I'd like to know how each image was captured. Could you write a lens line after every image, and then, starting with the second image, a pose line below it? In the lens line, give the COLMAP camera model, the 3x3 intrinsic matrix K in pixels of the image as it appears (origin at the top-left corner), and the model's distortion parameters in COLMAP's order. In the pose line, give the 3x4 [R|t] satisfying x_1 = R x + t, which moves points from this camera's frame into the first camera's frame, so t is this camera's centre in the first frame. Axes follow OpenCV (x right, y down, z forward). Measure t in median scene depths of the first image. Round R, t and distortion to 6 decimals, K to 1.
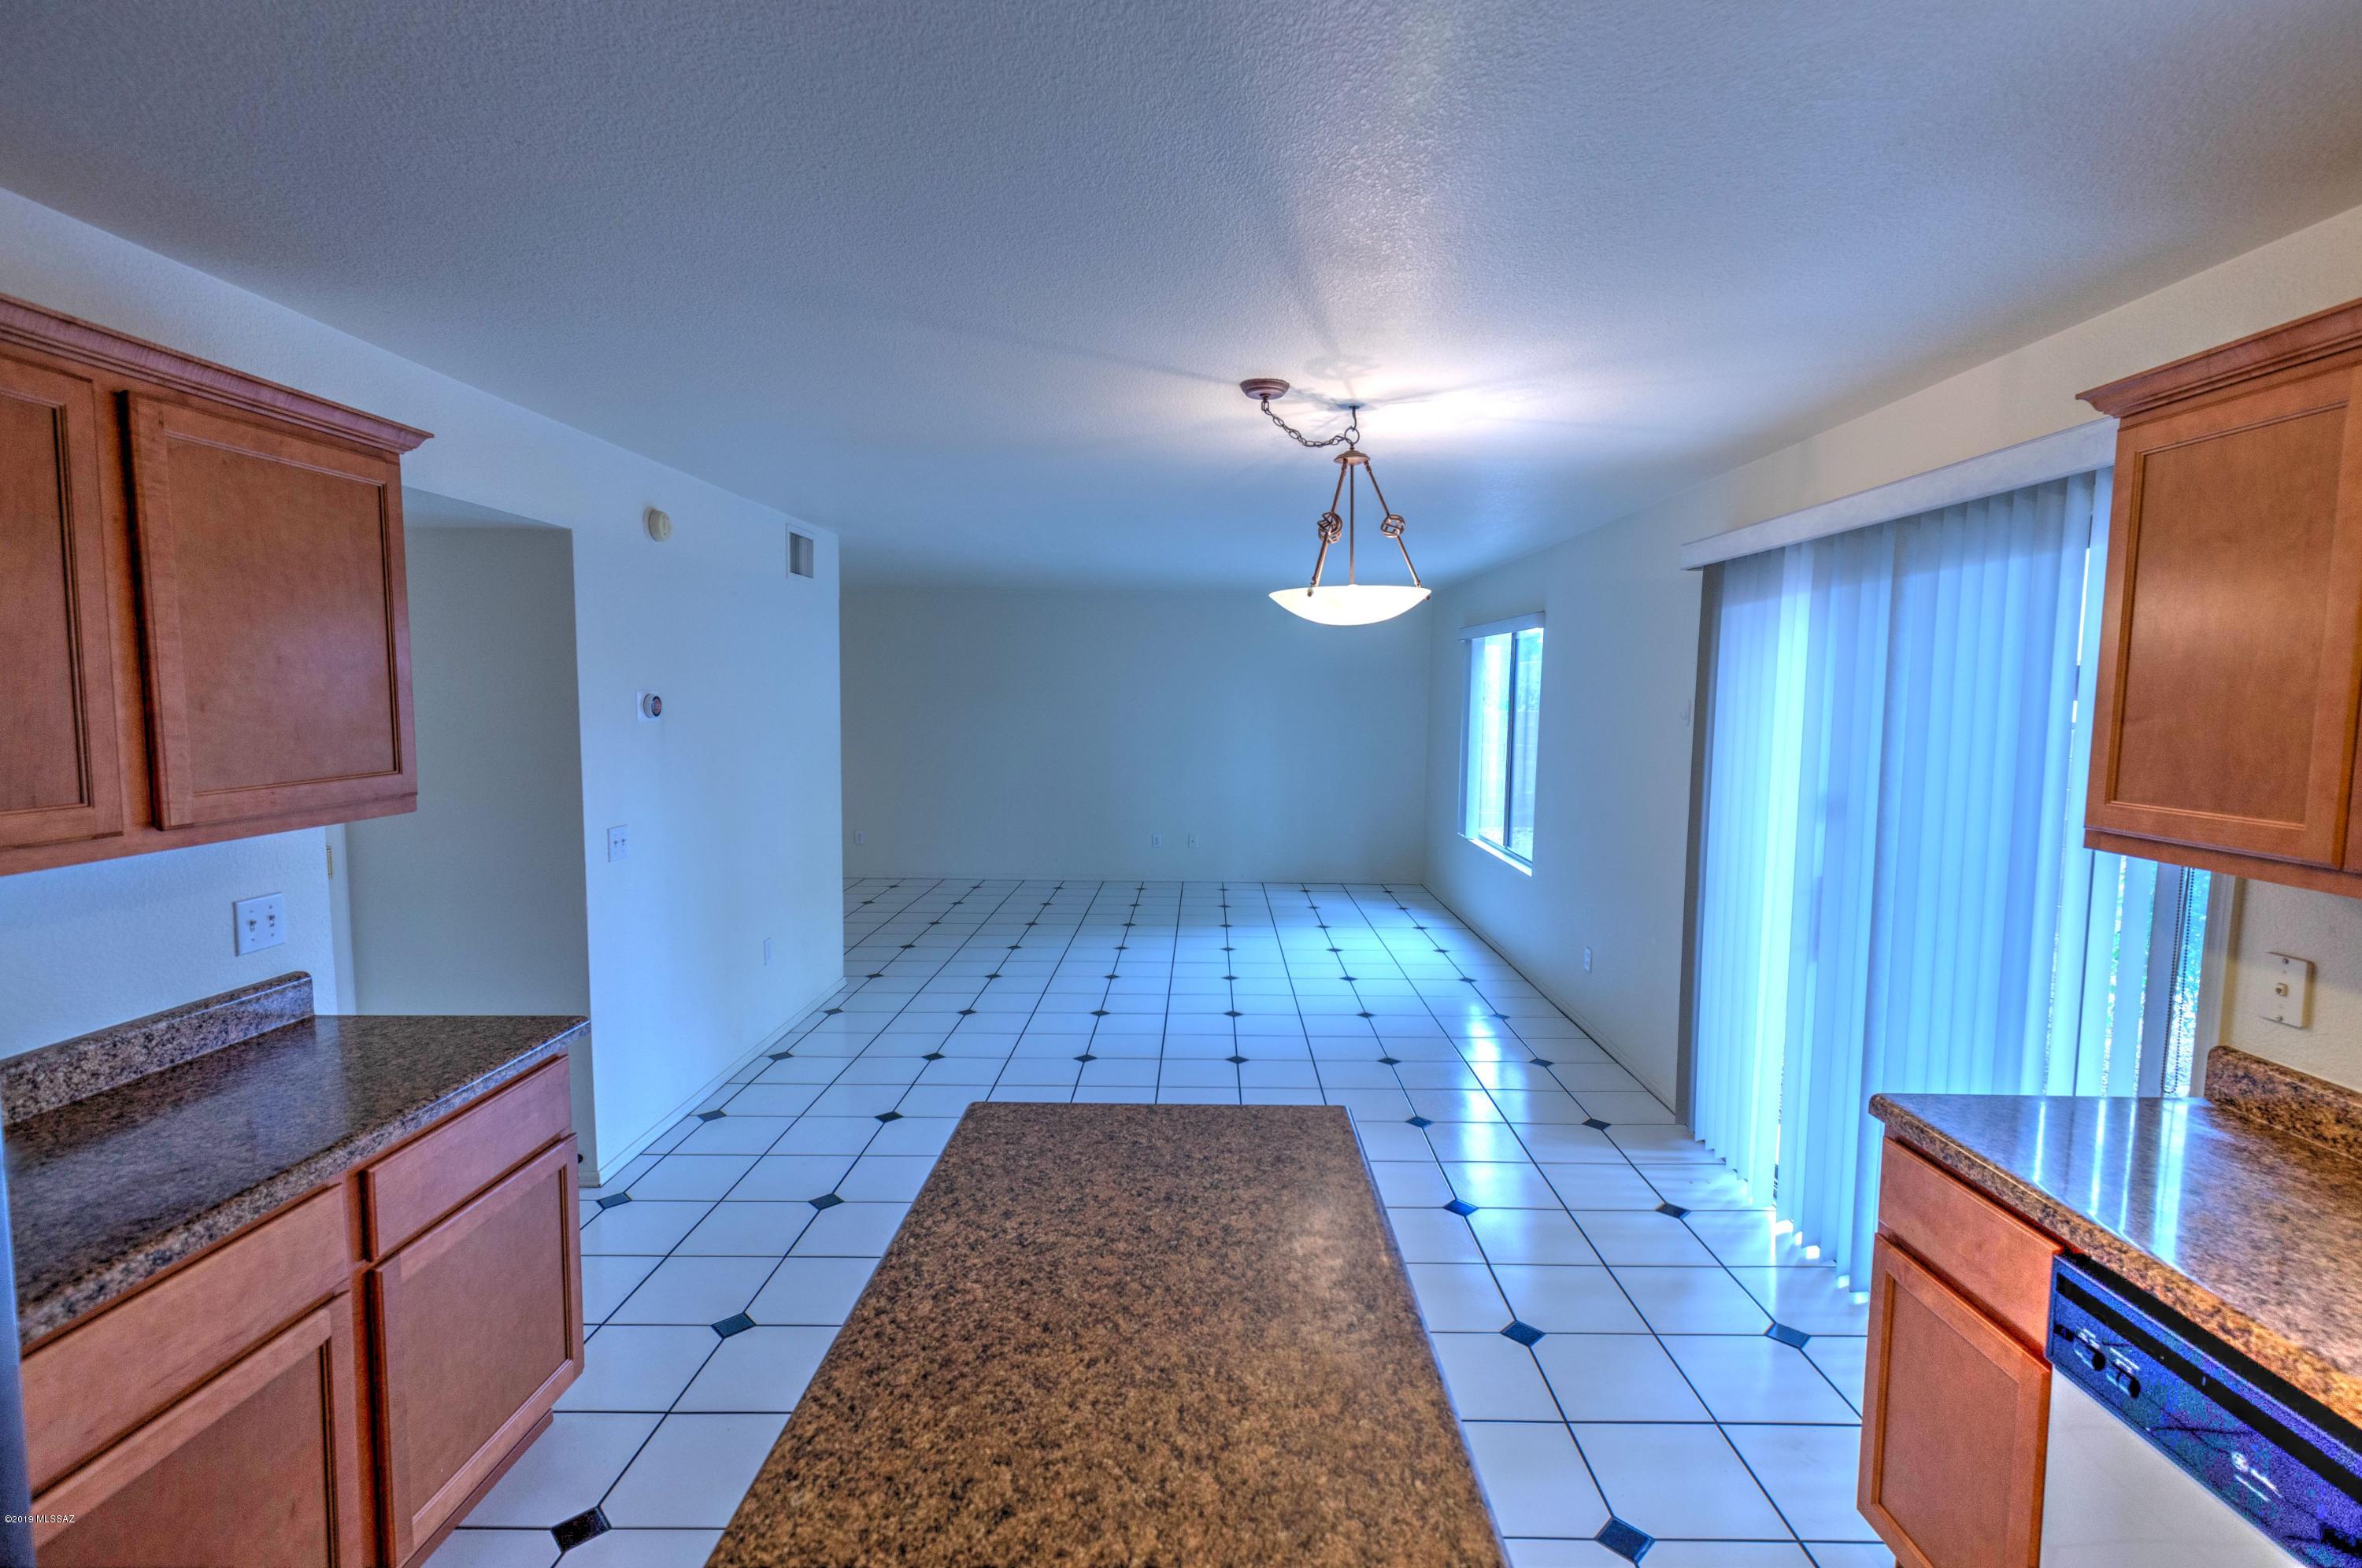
lens RADIAL K [[1069.2, 0, 1213.5], [0, 1069.2, 776.7], [0, 0, 1]] dist [0.010957, -0.000176]
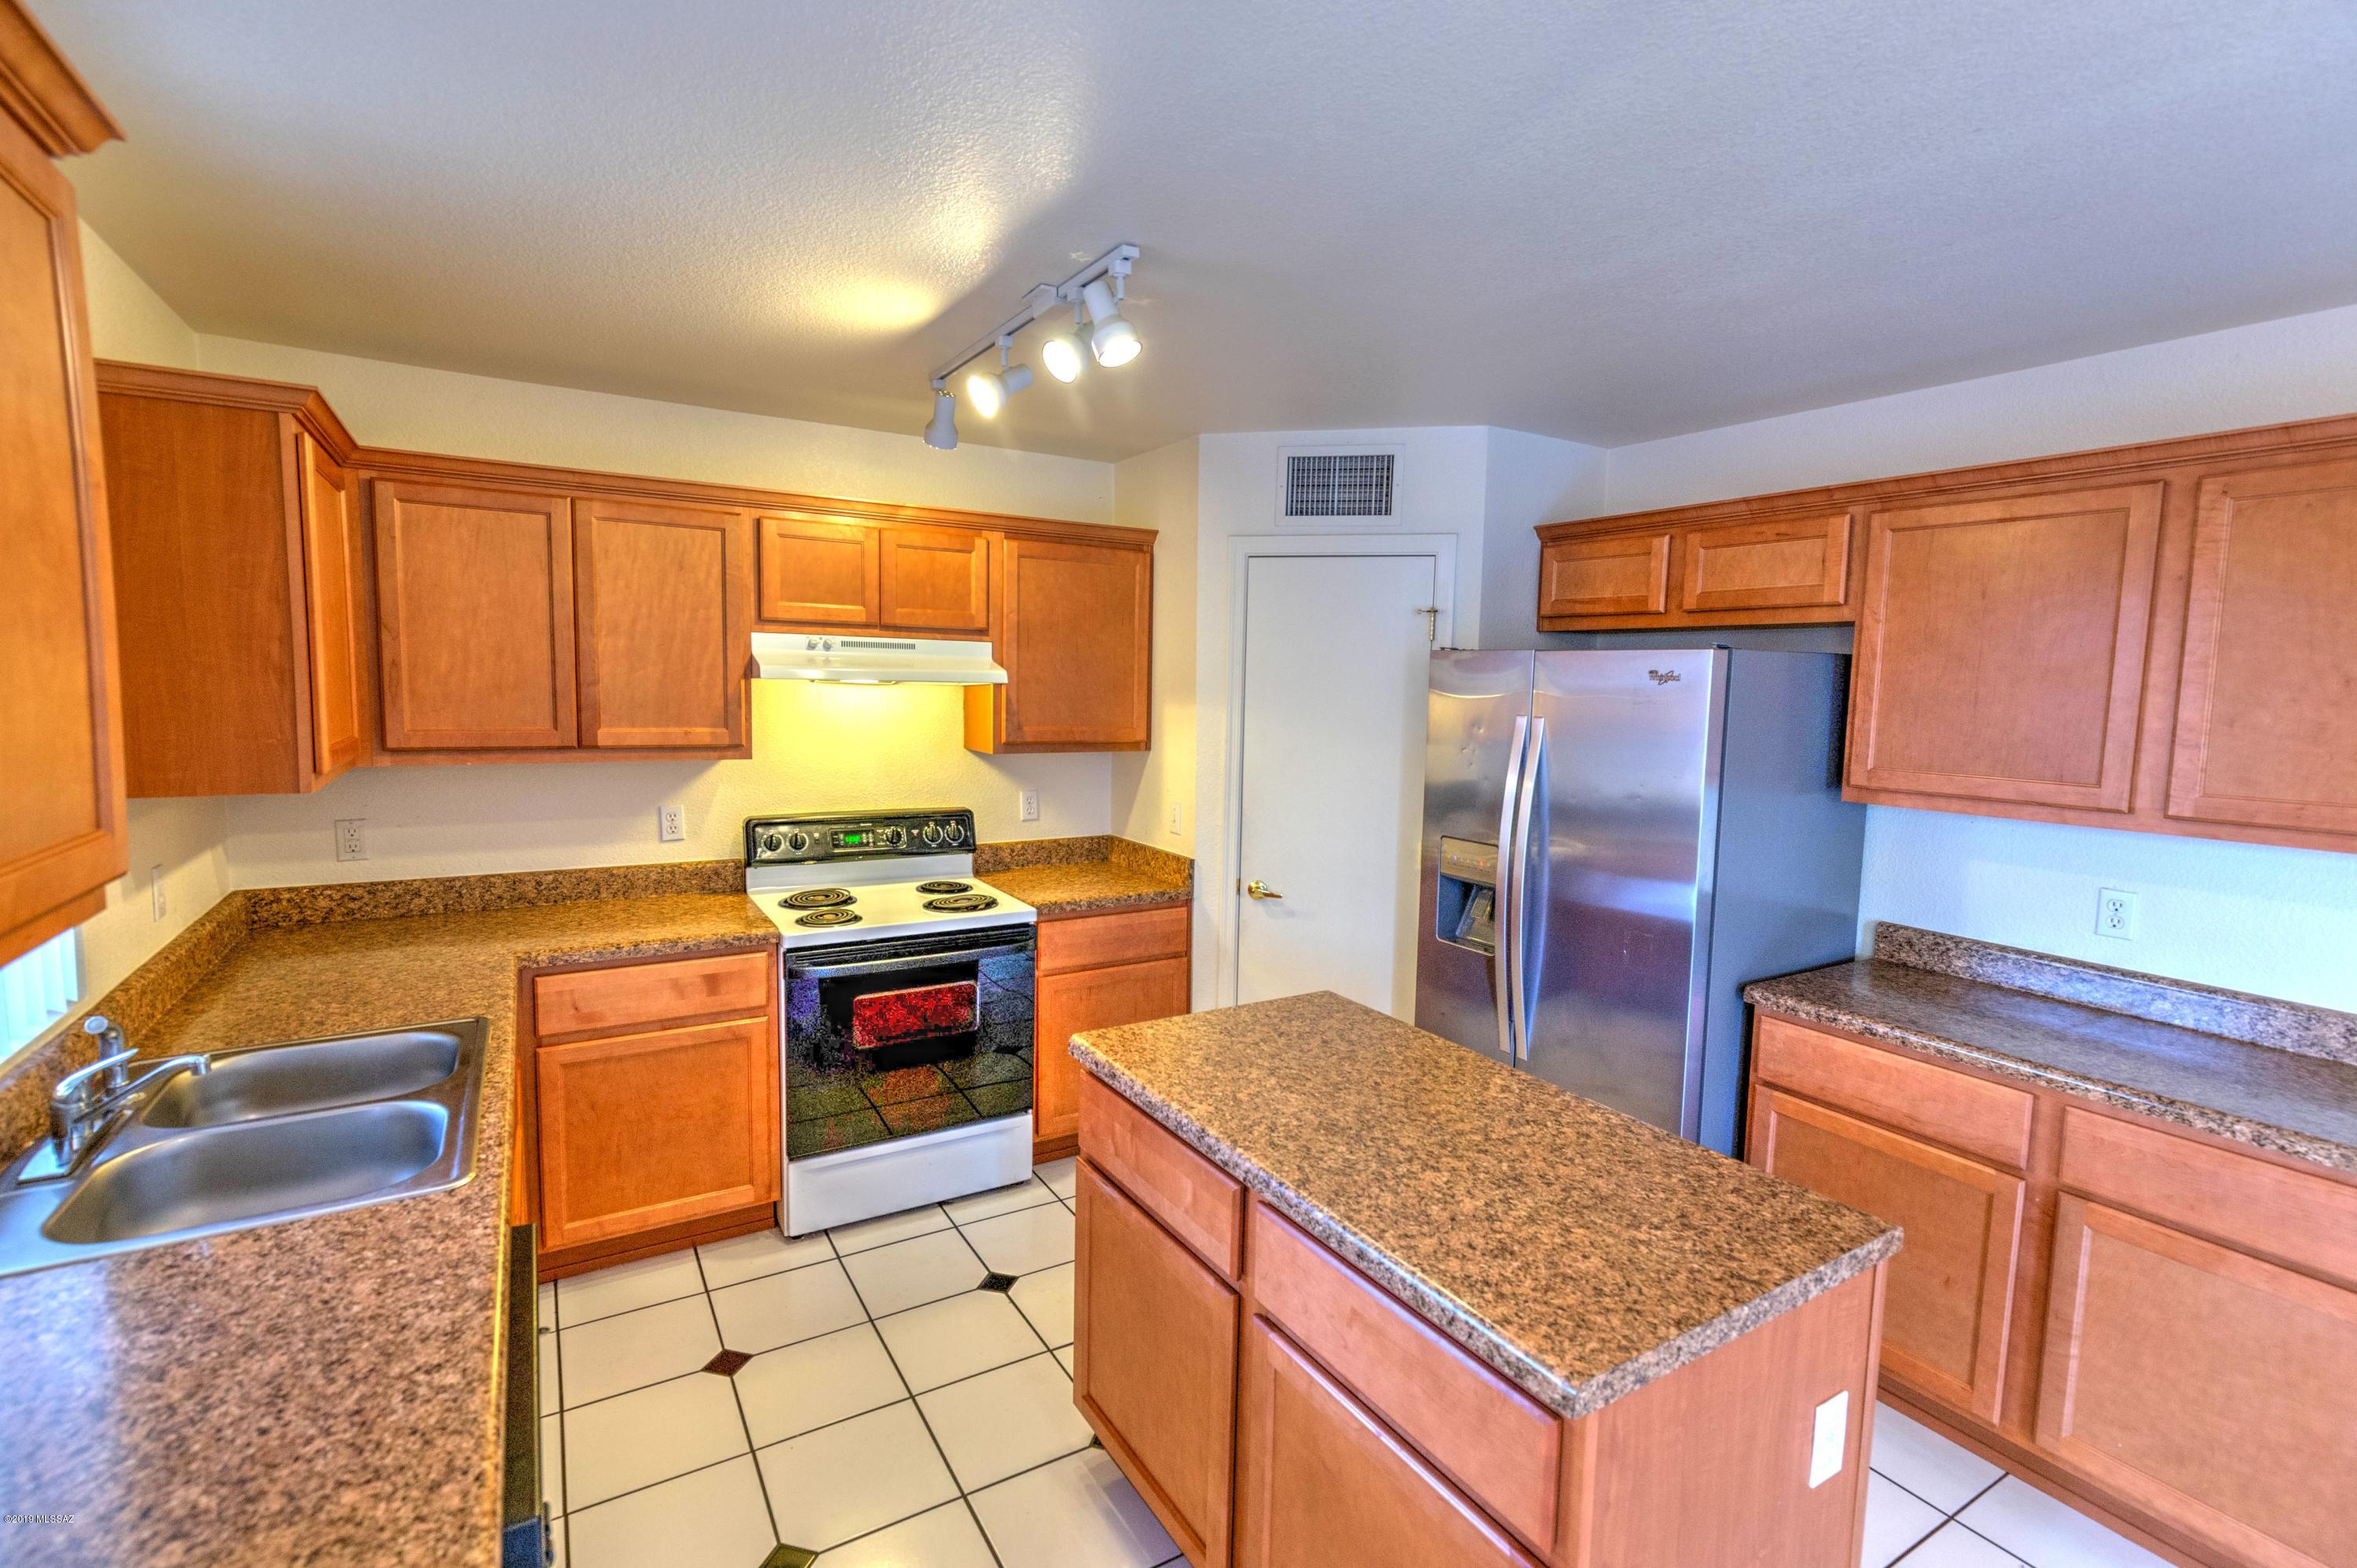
lens RADIAL K [[1066.3, 0, 1176.4], [0, 1066.3, 779.6], [0, 0, 1]] dist [0.015772, -0.006380]
pose [[-0.857119, 0.019105, -0.514764, 0.853914], [-0.073469, 0.984562, 0.158873, -0.138698], [0.509853, 0.173992, -0.842483, 1.836565]]
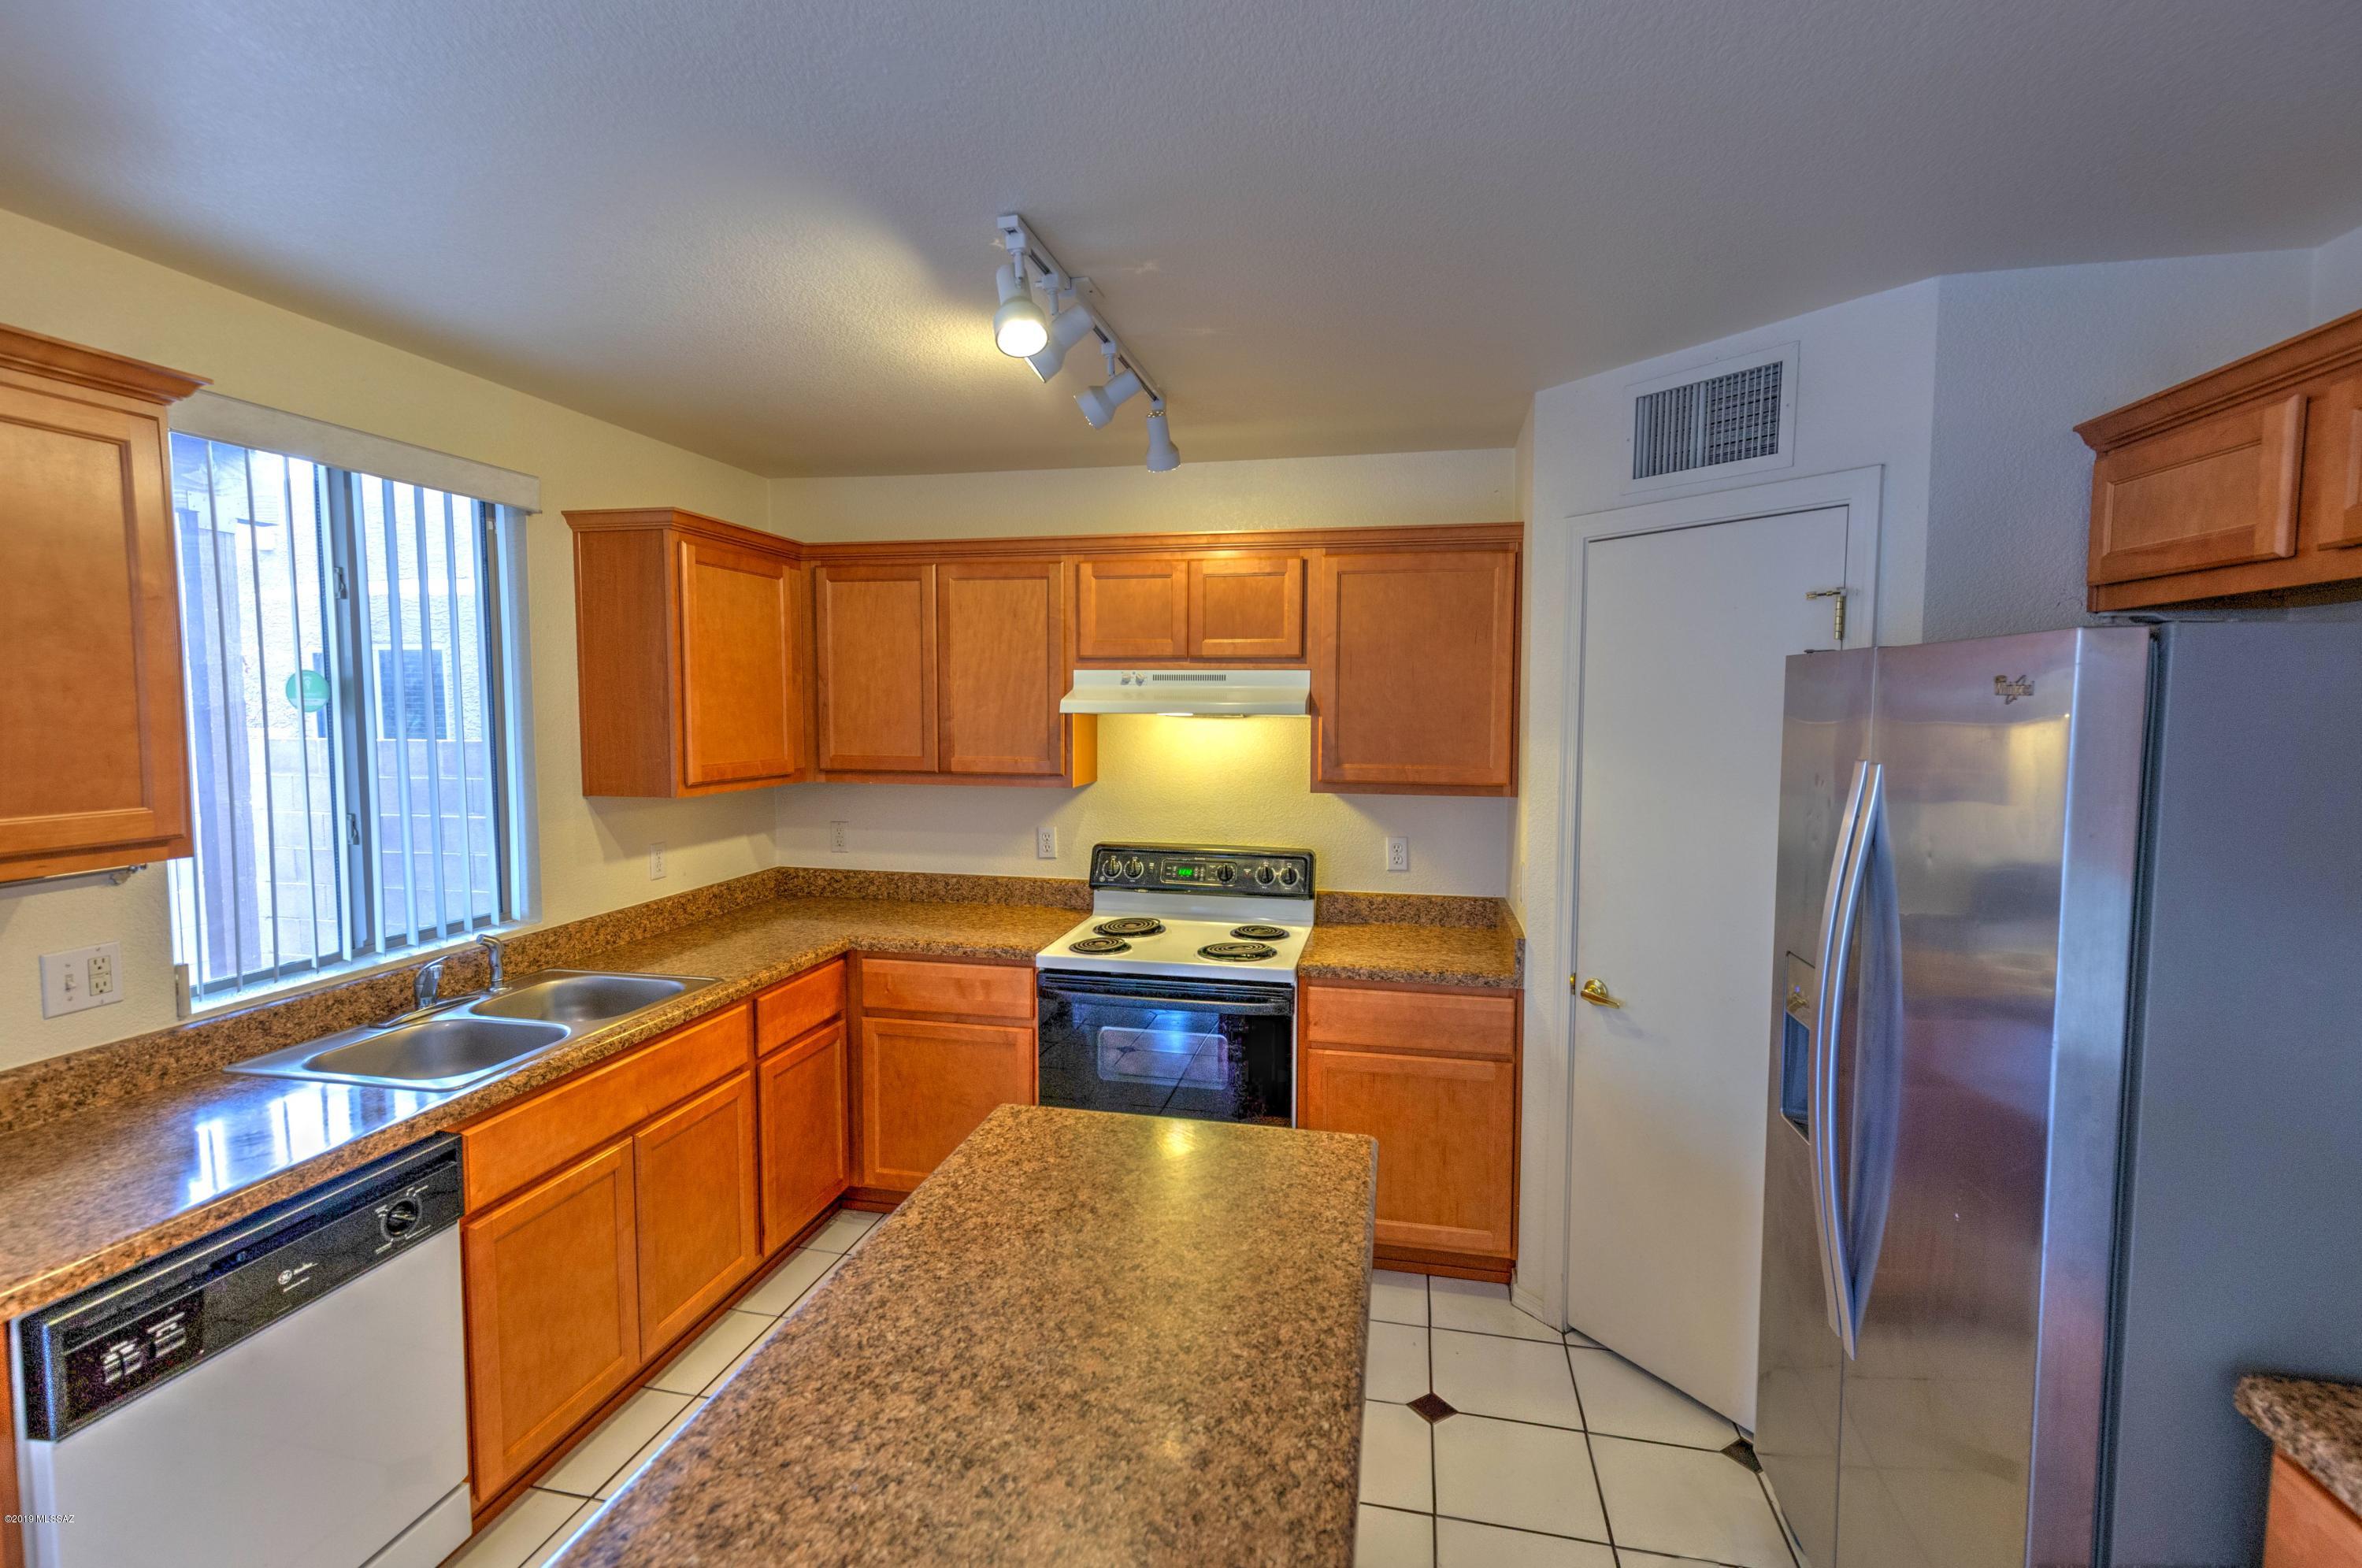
lens RADIAL K [[1068.6, 0, 1178.9], [0, 1068.6, 779.6], [0, 0, 1]] dist [0.015772, -0.006380]
pose [[-0.976347, -0.031701, 0.213875, -0.339110], [0.001674, 0.988055, 0.154094, -0.148560], [-0.216205, 0.150808, -0.964631, 1.749316]]
